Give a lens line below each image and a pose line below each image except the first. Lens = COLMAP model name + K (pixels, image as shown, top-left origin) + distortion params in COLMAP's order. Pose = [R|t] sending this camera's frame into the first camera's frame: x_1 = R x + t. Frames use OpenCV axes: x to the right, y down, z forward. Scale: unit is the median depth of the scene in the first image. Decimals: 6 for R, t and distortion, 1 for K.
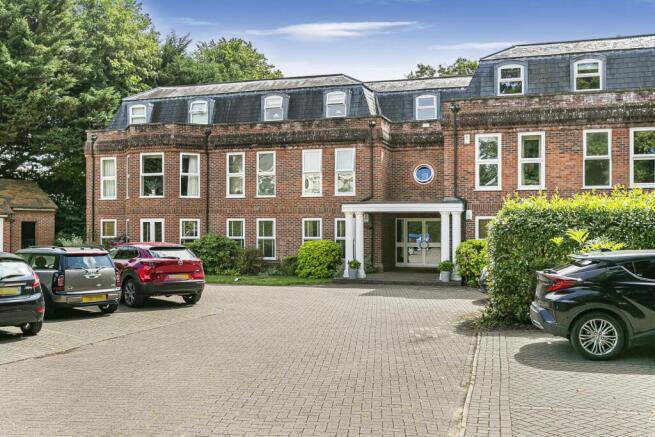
lens RADIAL K [[641.6, 0, 326.4], [0, 641.6, 221.3], [0, 0, 1]] dist [-0.015190, 0.000000]
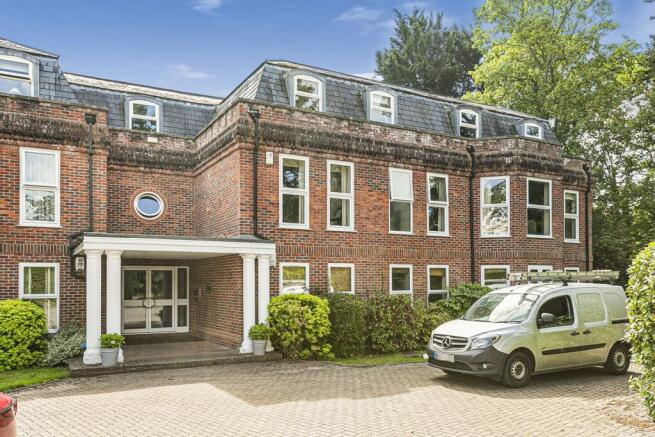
lens RADIAL K [[518.9, 0, 332.8], [0, 518.9, 267.8], [0, 0, 1]] dist [0.003669, 0.001876]
pose [[0.681743, 0.015431, 0.731429, -0.168588], [-0.003218, 0.999831, -0.018094, 0.009324], [-0.731585, 0.009982, 0.681678, 0.542085]]
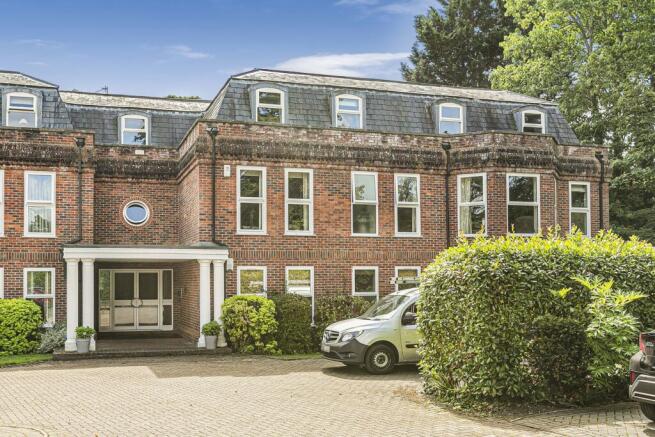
lens RADIAL K [[651.9, 0, 286.3], [0, 651.9, 260.8], [0, 0, 1]] dist [-0.018673, 0.000000]
pose [[0.824924, 0.010978, 0.565138, -0.184439], [0.000394, 0.999800, -0.019997, 0.002284], [-0.565244, 0.016719, 0.824754, 0.281688]]
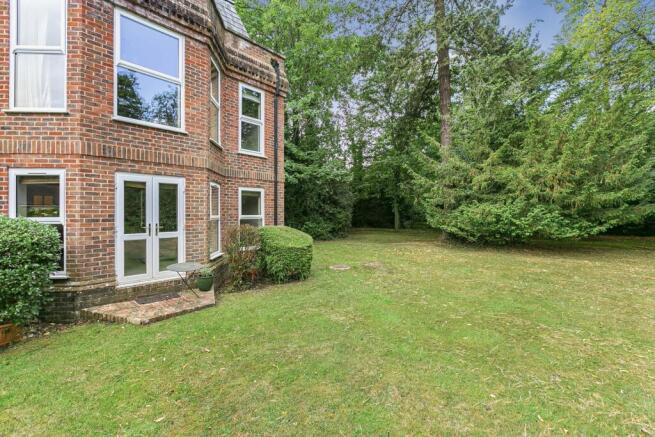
lens RADIAL K [[303.1, 0, 323.5], [0, 303.1, 213.4], [0, 0, 1]] dist [0.011694, -0.004042]
pose [[0.389680, -0.007240, 0.920922, 0.416229], [-0.010439, 0.999870, 0.012277, 0.019238], [-0.920891, -0.014398, 0.389554, 0.603802]]
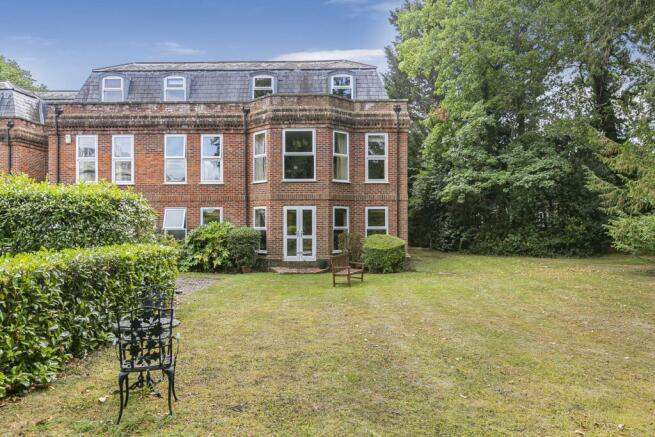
lens RADIAL K [[460.5, 0, 327.0], [0, 460.5, 219.3], [0, 0, 1]] dist [0.003235, -0.004603]
pose [[0.954965, -0.007533, 0.296621, 0.415116], [0.002969, 0.999870, 0.015833, 0.001243], [-0.296702, -0.014239, 0.954864, 0.090913]]
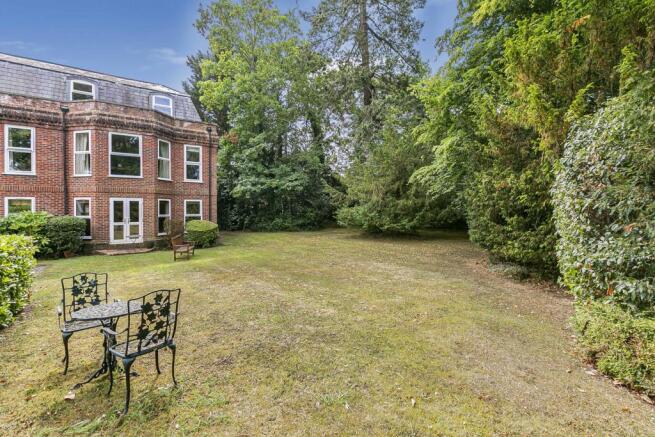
lens RADIAL K [[303.1, 0, 331.0], [0, 303.1, 210.8], [0, 0, 1]] dist [0.011694, -0.004042]
pose [[0.594383, -0.011465, 0.804100, 0.351223], [-0.007453, 0.999777, 0.019765, 0.002081], [-0.804147, -0.017741, 0.594165, 0.143809]]
